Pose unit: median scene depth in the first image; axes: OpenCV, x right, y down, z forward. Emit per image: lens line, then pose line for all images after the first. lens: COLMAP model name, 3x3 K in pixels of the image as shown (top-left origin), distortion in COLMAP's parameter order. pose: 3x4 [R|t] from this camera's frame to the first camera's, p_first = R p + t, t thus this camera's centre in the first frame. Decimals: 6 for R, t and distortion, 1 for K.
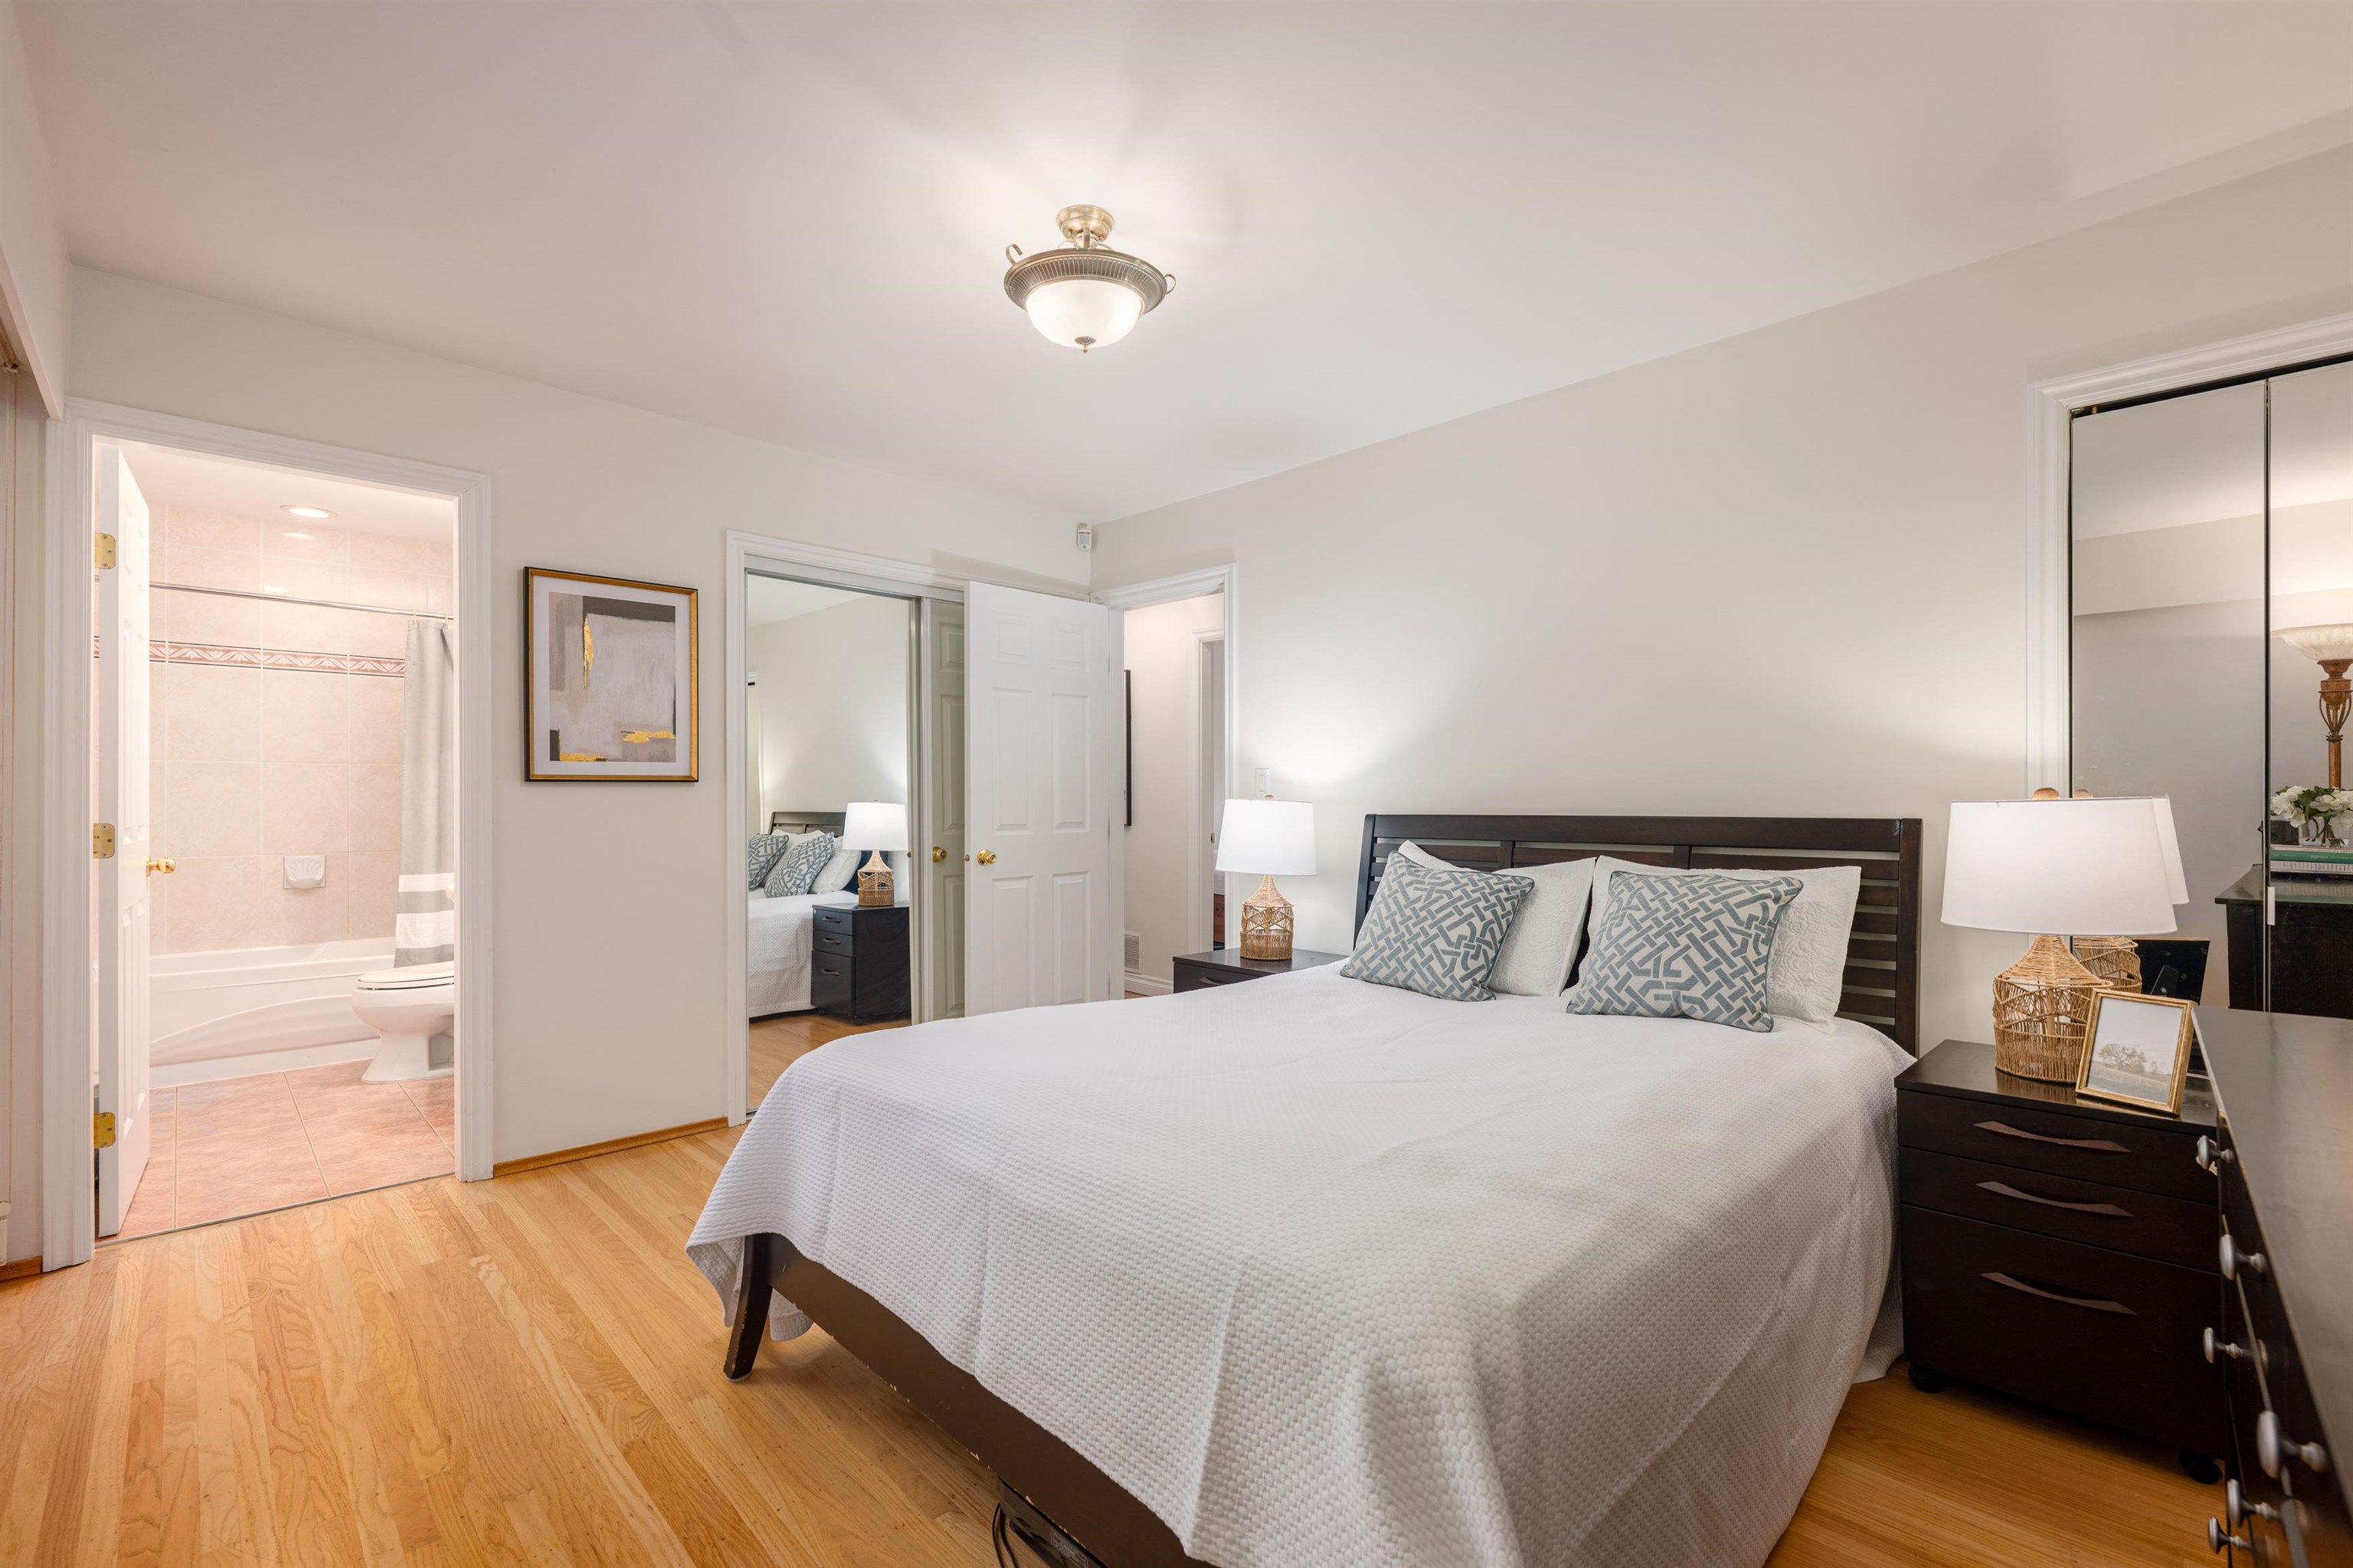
lens RADIAL K [[980.2, 0, 1173.3], [0, 980.2, 791.5], [0, 0, 1]] dist [-0.001789, -0.000198]
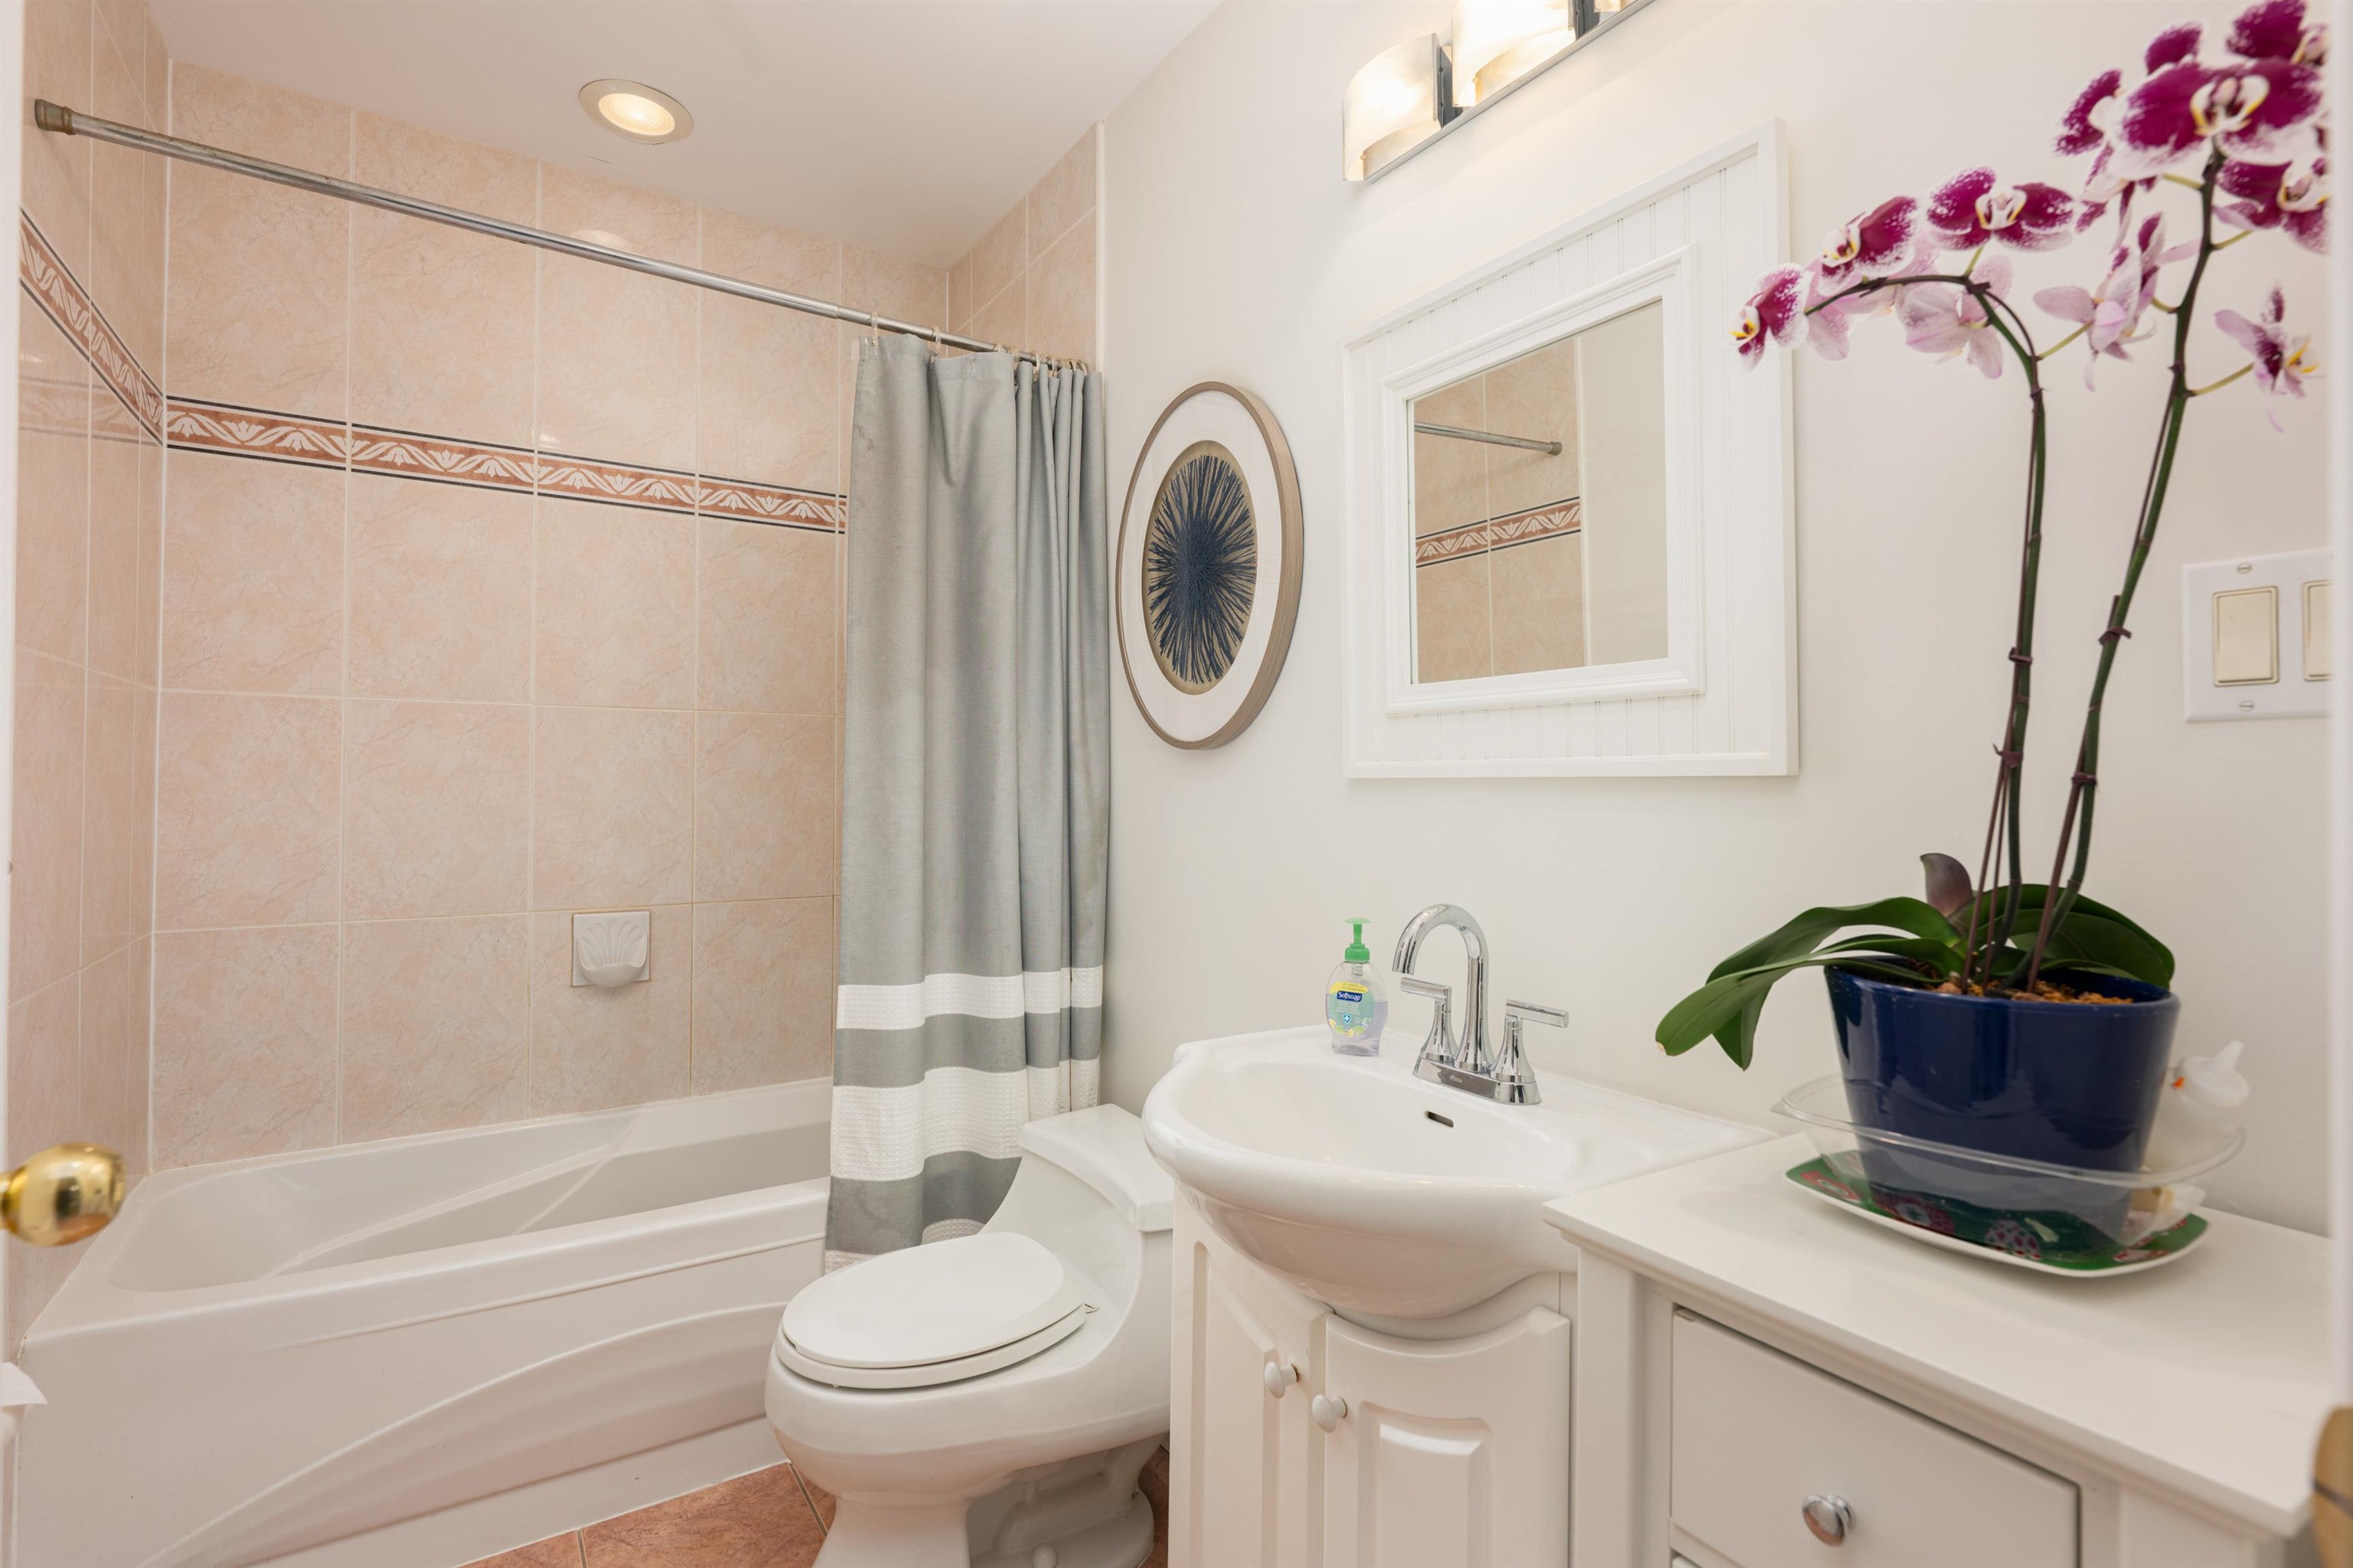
lens RADIAL K [[1079.9, 0, 1177.5], [0, 1079.9, 782.9], [0, 0, 1]] dist [0.003505, 0.000296]
pose [[0.979668, 0.008423, -0.200447, -0.555231], [-0.009015, 0.999957, -0.002042, 0.004580], [0.200421, 0.003808, 0.979702, 0.587218]]
